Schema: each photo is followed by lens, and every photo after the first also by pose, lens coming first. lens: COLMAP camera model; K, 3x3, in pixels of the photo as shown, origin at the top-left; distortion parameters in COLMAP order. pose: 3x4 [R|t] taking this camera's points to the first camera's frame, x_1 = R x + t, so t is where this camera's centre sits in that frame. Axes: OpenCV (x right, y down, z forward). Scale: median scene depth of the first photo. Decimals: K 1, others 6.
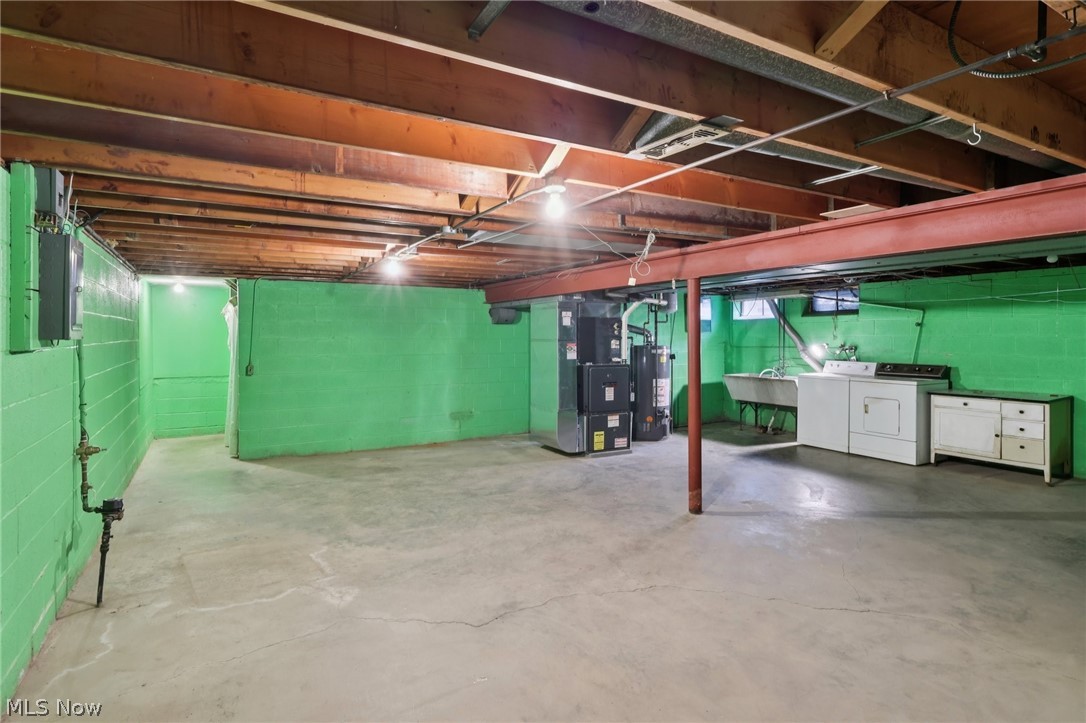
lens RADIAL K [[552.5, 0, 534.7], [0, 552.5, 343.5], [0, 0, 1]] dist [0.002875, 0.000301]
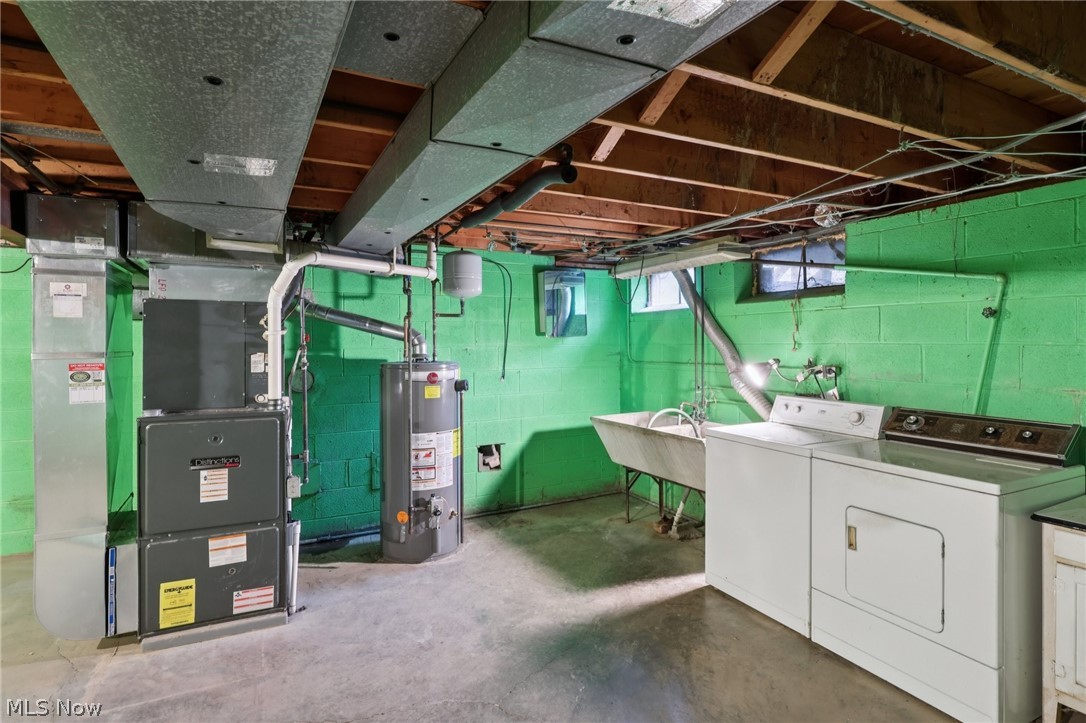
lens RADIAL K [[540.8, 0, 542.2], [0, 540.8, 348.7], [0, 0, 1]] dist [-0.006609, -0.000076]
pose [[0.999135, -0.001756, -0.041544, 0.395237], [0.001784, 0.999998, 0.000625, -0.010028], [0.041543, -0.000699, 0.999136, 0.610860]]
